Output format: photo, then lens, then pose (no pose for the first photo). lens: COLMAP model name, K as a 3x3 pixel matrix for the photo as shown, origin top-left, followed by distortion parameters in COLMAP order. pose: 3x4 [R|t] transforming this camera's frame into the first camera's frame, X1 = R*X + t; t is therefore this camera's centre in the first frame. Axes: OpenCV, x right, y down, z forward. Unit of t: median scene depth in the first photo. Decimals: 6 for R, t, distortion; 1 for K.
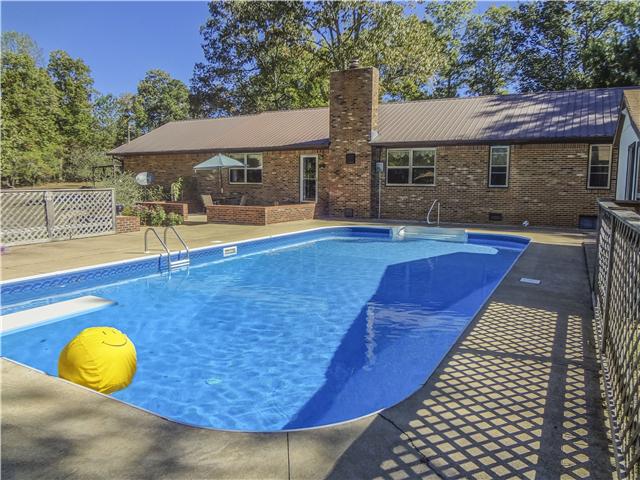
lens RADIAL K [[476.4, 0, 320.0], [0, 476.4, 240.0], [0, 0, 1]] dist [-0.055316, 0.002025]
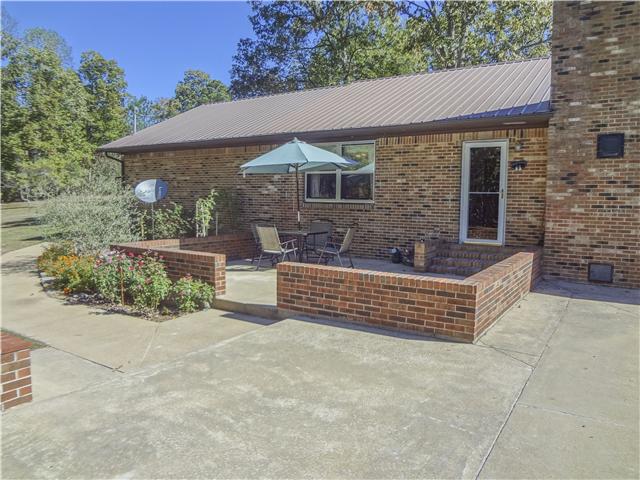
lens RADIAL K [[476.4, 0, 320.0], [0, 476.4, 240.0], [0, 0, 1]] dist [-0.055316, 0.002025]
pose [[0.996765, 0.010827, -0.079634, -0.132737], [-0.013112, 0.999515, -0.028232, -0.060933], [0.079290, 0.029185, 0.996424, 0.478769]]
